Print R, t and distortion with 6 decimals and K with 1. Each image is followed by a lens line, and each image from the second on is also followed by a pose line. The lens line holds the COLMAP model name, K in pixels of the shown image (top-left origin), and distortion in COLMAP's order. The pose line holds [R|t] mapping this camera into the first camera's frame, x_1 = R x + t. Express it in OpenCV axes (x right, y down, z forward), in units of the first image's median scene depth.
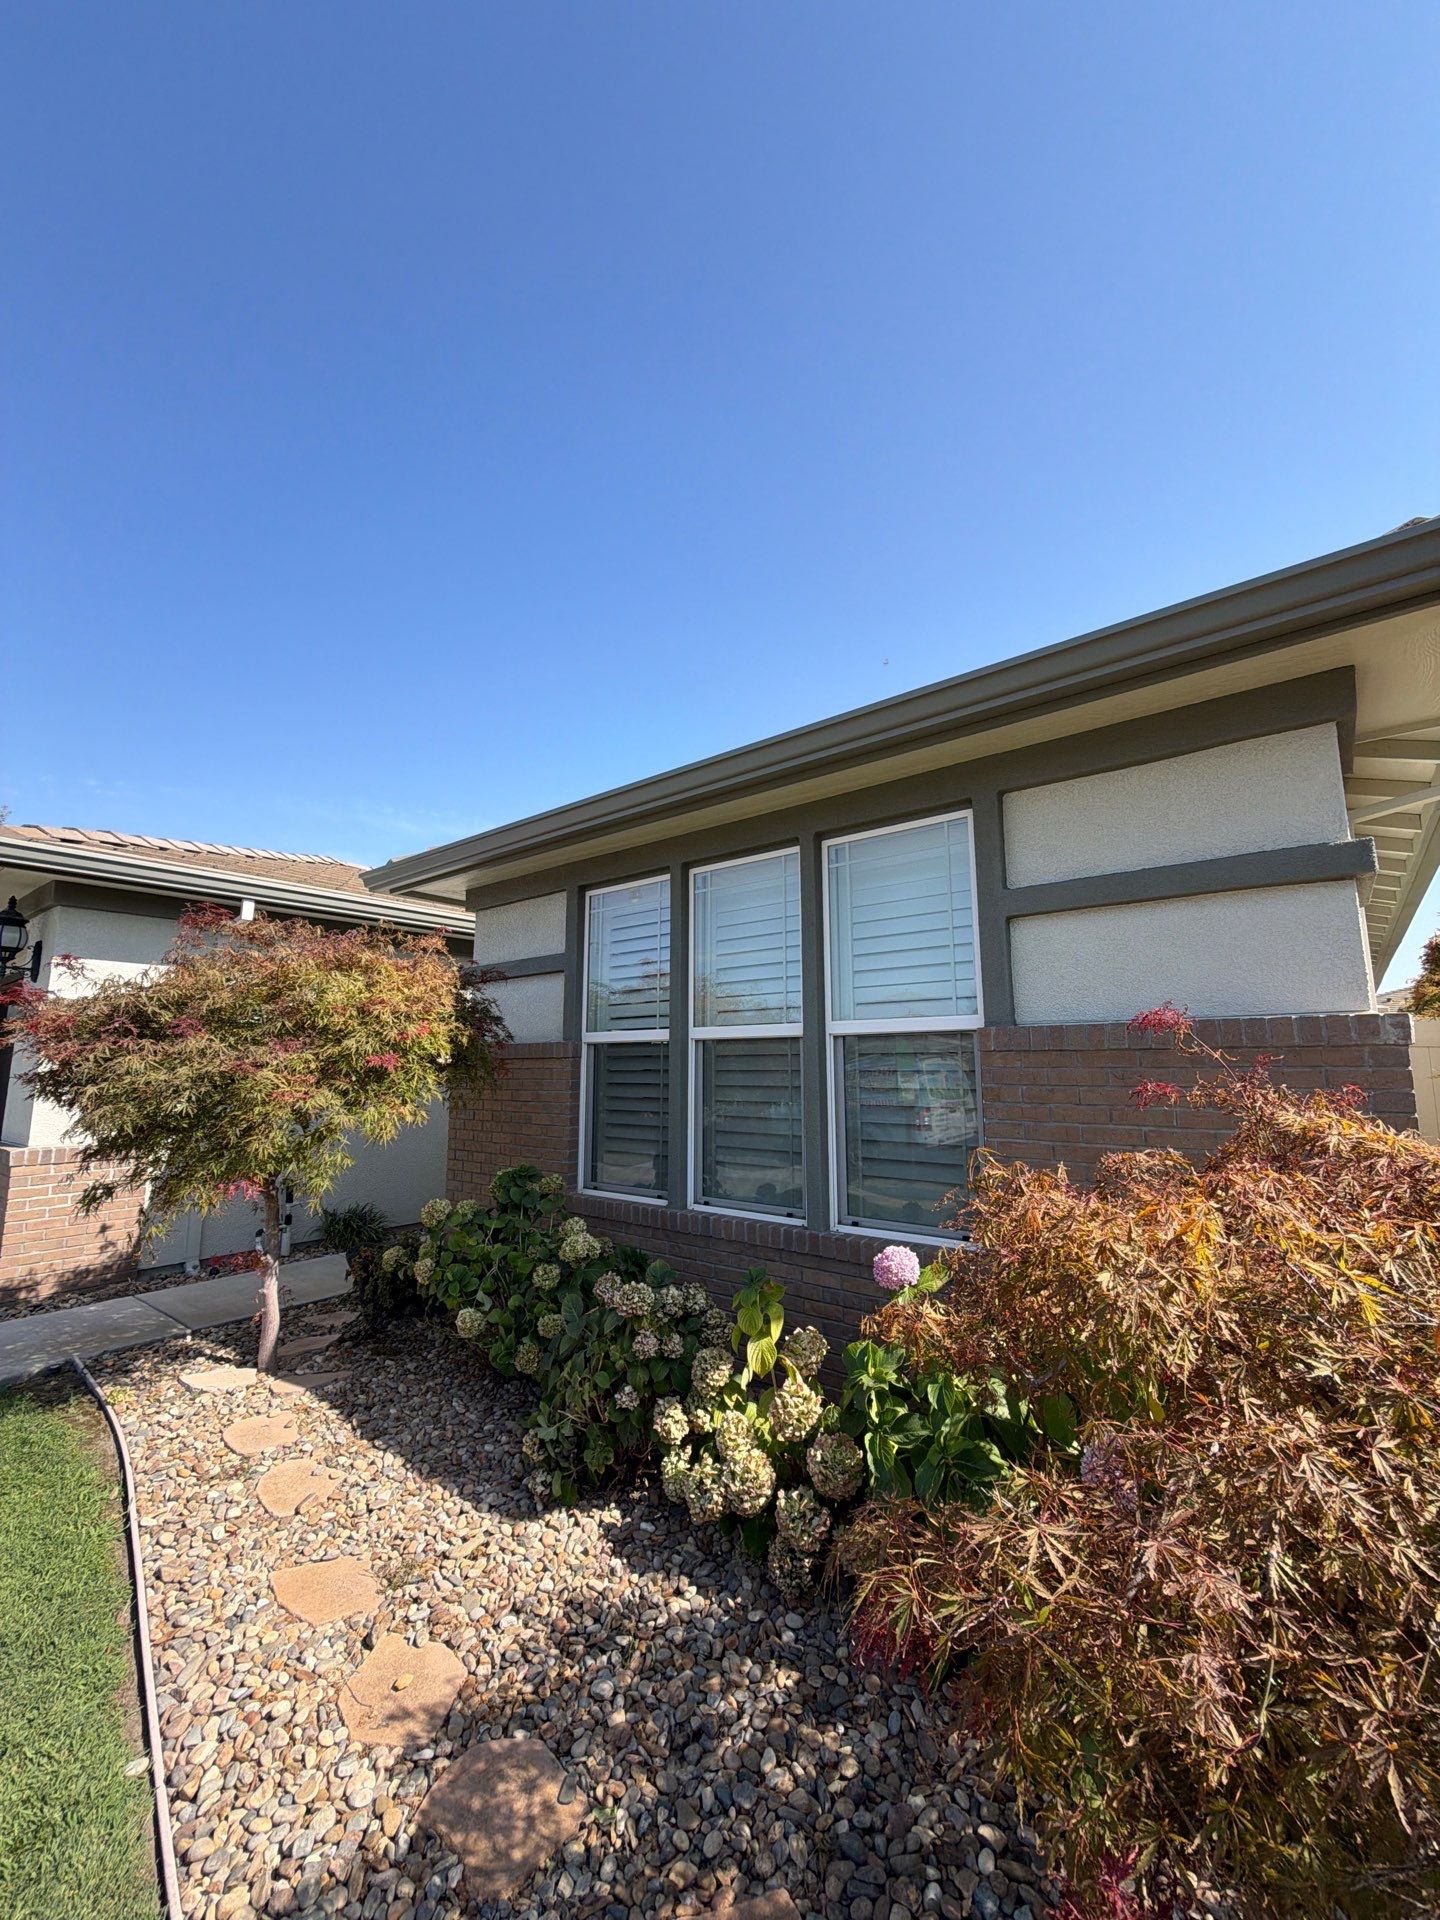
lens RADIAL K [[771.3, 0, 720.0], [0, 771.3, 960.0], [0, 0, 1]] dist [0.000256, 0.000394]
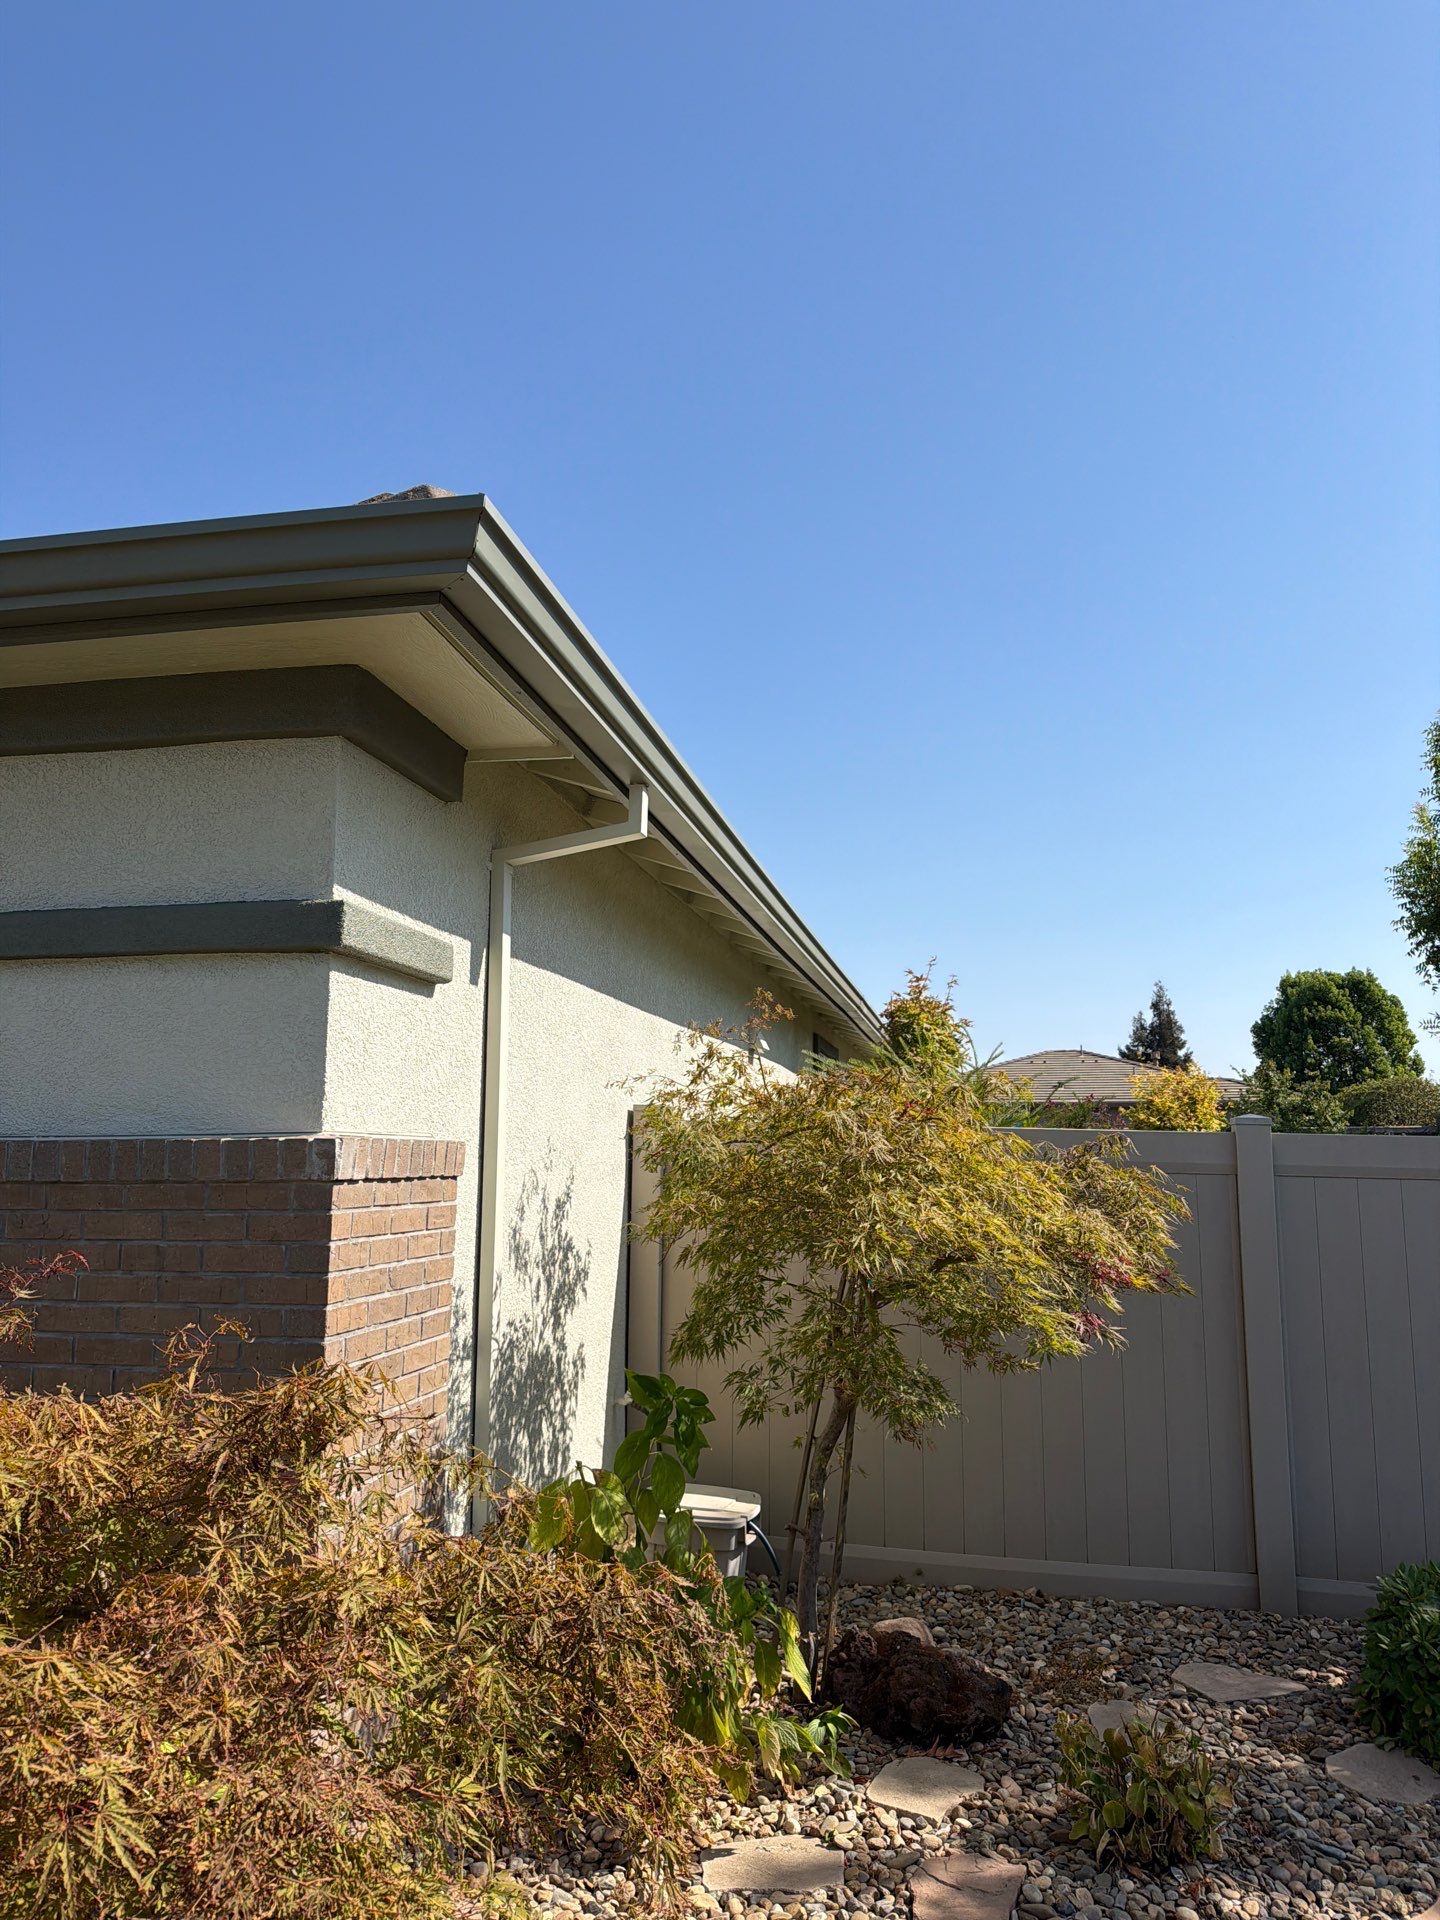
lens RADIAL K [[1362.9, 0, 720.0], [0, 1362.9, 960.0], [0, 0, 1]] dist [0.041095, -0.059008]
pose [[0.884454, 0.068528, 0.461569, 0.361931], [-0.062471, 0.997642, -0.028410, -0.055358], [-0.462428, -0.003708, 0.886649, -0.216762]]
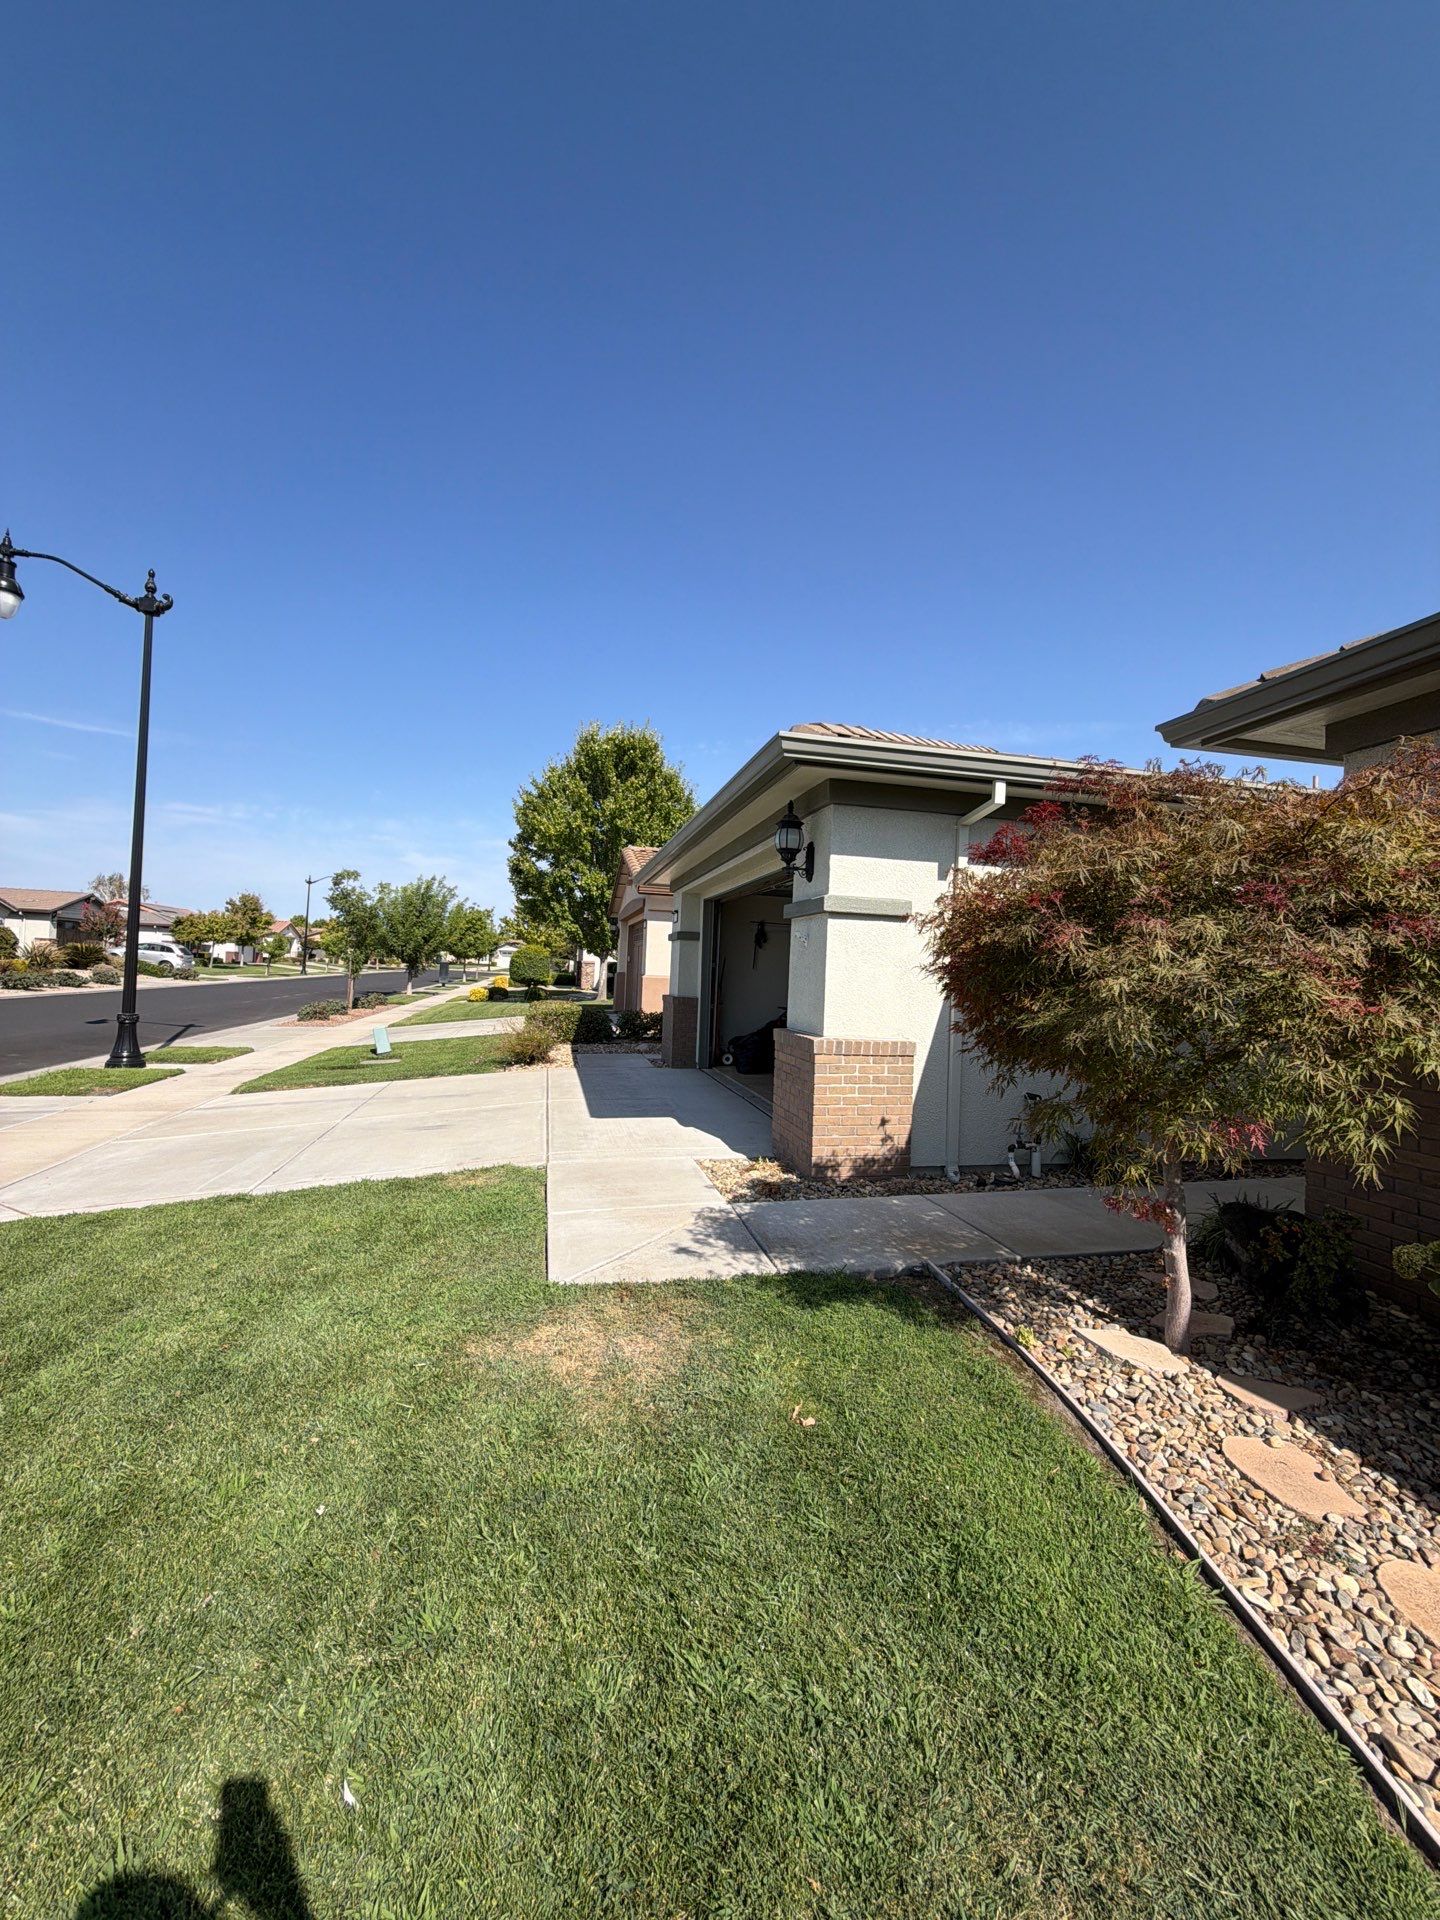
lens RADIAL K [[770.1, 0, 720.0], [0, 770.1, 960.0], [0, 0, 1]] dist [-0.006377, 0.000678]
pose [[0.783070, 0.028209, -0.621293, -0.501073], [0.042514, 0.994206, 0.098725, 0.040226], [0.620478, -0.103722, 0.777334, 0.150000]]
